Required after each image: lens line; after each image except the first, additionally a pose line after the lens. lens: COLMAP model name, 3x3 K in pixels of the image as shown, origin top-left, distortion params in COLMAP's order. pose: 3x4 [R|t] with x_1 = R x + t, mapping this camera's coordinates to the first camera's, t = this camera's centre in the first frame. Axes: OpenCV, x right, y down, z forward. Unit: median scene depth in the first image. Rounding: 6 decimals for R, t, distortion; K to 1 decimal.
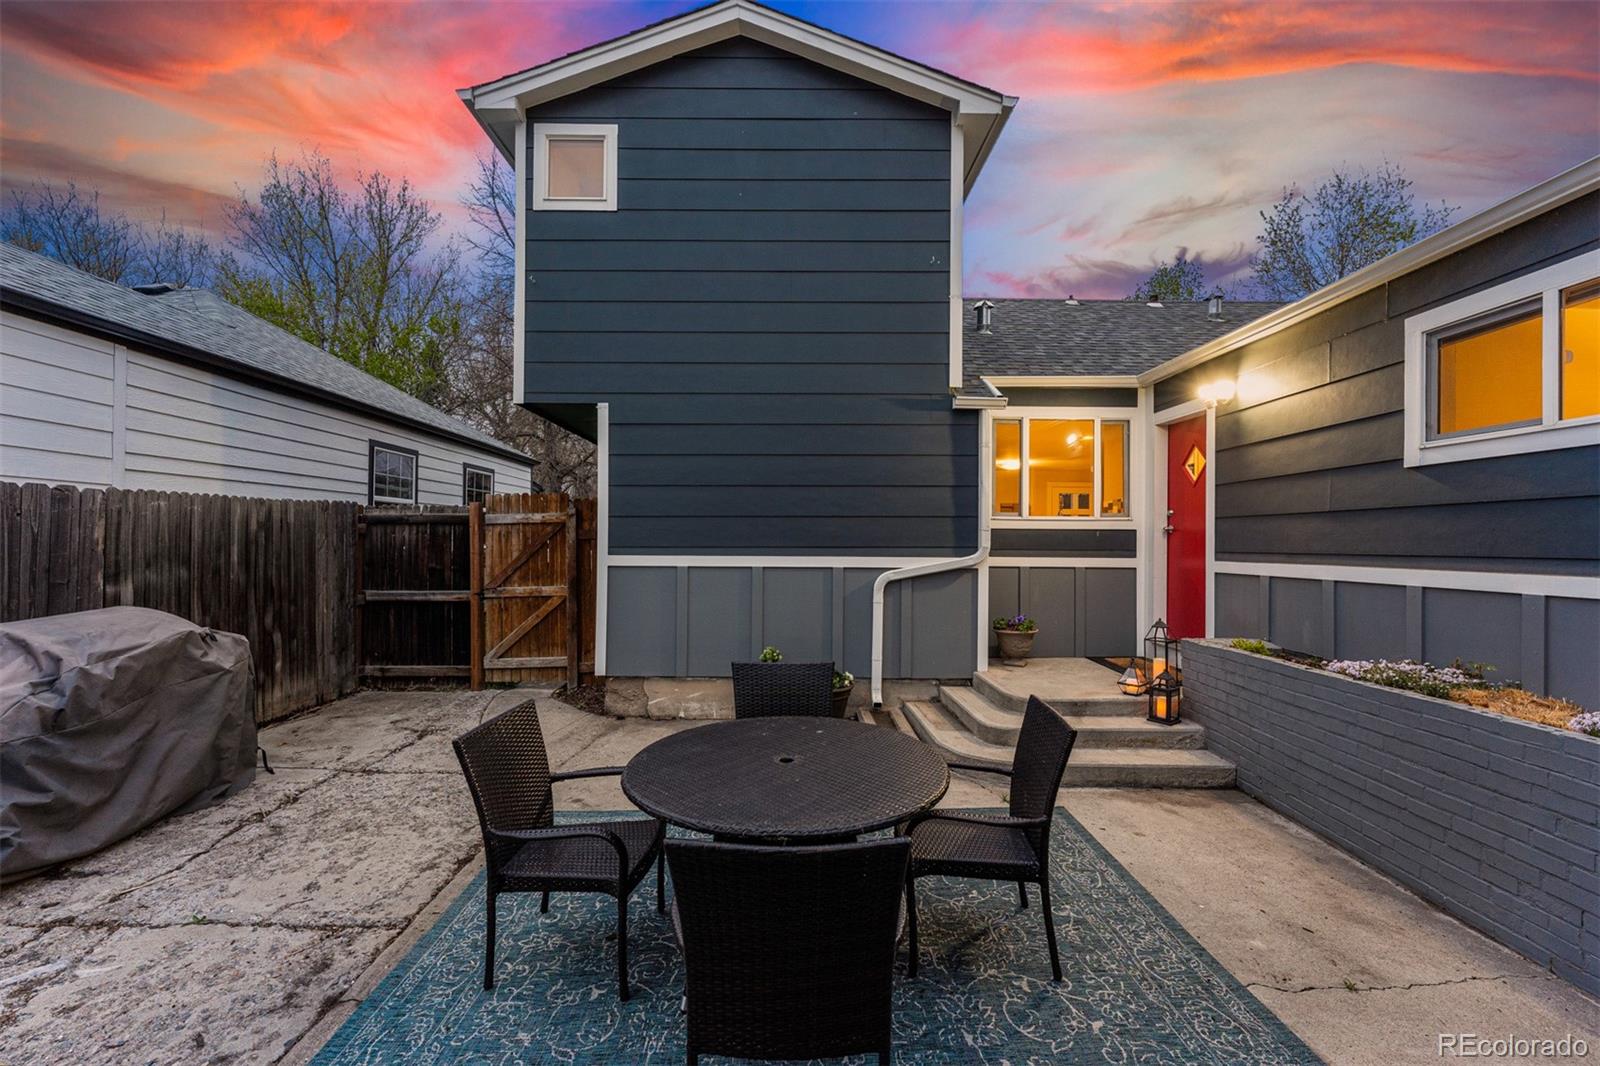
lens RADIAL K [[652.5, 0, 800.0], [0, 652.5, 533.0], [0, 0, 1]] dist [0.000075, -0.000025]
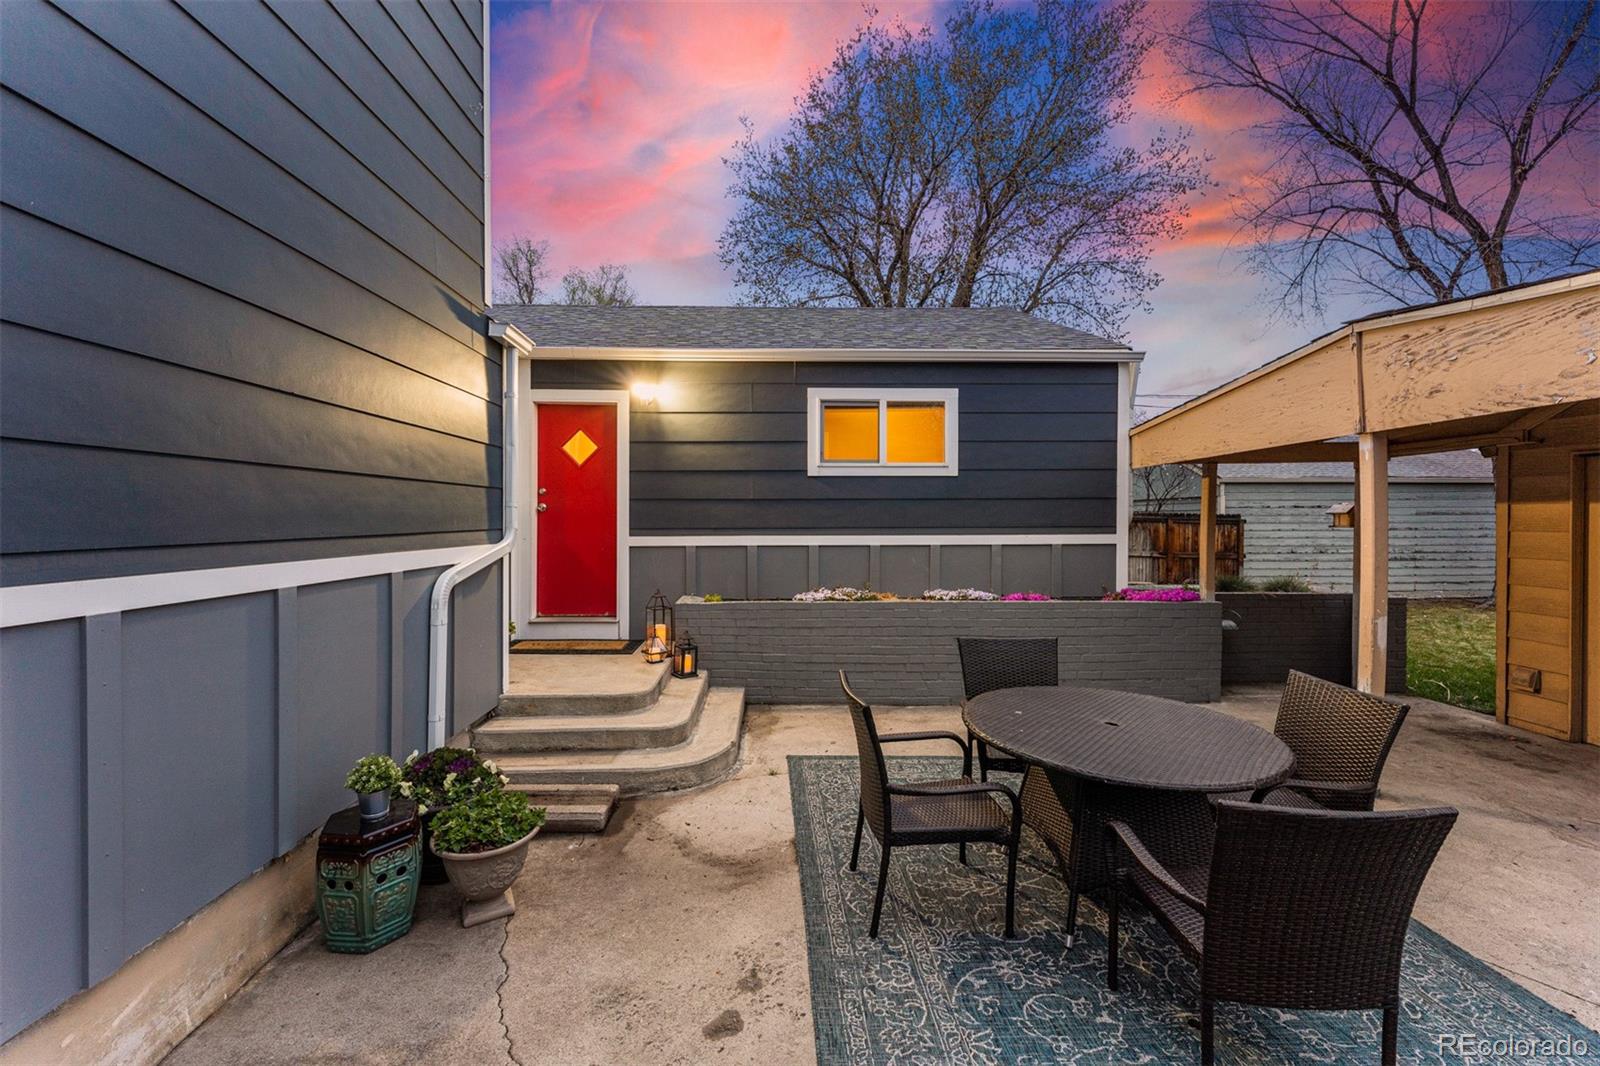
lens RADIAL K [[646.5, 0, 797.6], [0, 646.5, 524.0], [0, 0, 1]] dist [-0.000575, -0.000189]
pose [[-0.022506, -0.002149, 0.999744, -0.699651], [-0.010008, 0.999948, 0.001924, 0.021259], [-0.999697, -0.009962, -0.022526, 1.002939]]
